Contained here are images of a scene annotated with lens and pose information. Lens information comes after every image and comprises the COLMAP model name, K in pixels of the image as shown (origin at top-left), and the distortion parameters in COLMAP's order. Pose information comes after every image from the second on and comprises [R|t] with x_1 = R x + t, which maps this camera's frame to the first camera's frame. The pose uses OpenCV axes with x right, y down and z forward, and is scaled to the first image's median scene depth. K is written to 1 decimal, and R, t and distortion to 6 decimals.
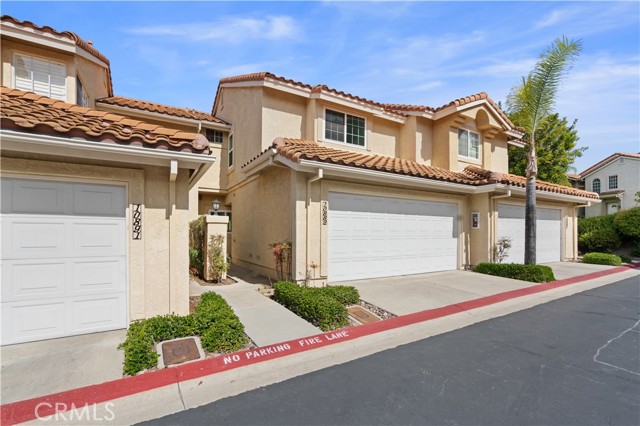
lens RADIAL K [[294.2, 0, 334.9], [0, 294.2, 236.7], [0, 0, 1]] dist [-0.009460, 0.004224]
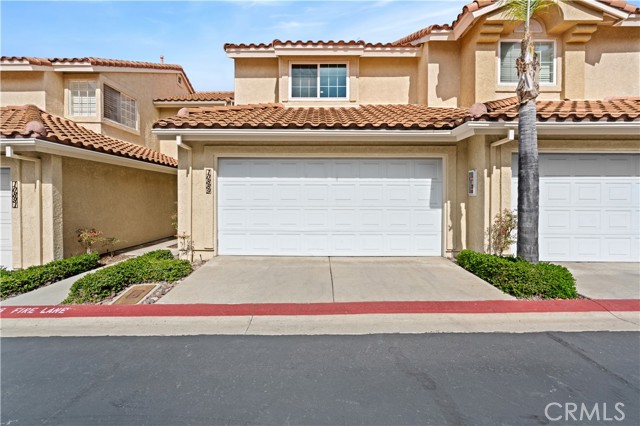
lens RADIAL K [[294.2, 0, 308.5], [0, 294.2, 204.4], [0, 0, 1]] dist [-0.009460, 0.004224]
pose [[0.843520, 0.009868, -0.537008, 0.534801], [-0.006477, 0.999945, 0.008201, -0.011183], [0.537059, -0.003440, 0.843538, 0.276816]]
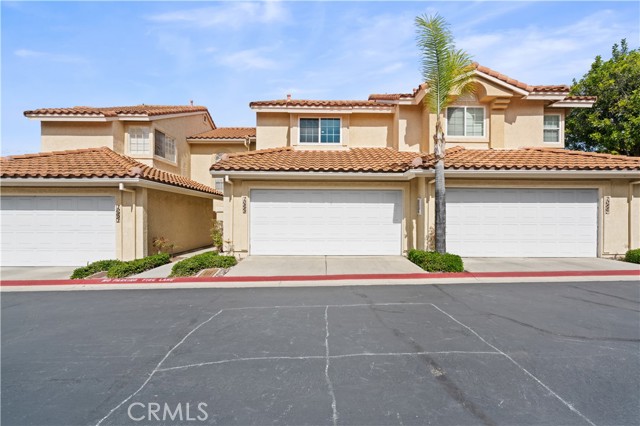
lens RADIAL K [[294.2, 0, 321.5], [0, 294.2, 216.2], [0, 0, 1]] dist [-0.009460, 0.004224]
pose [[0.857822, -0.004806, -0.513924, 0.719415], [-0.006866, 0.999760, -0.020811, 0.000156], [0.513901, 0.021381, 0.857583, -0.002893]]
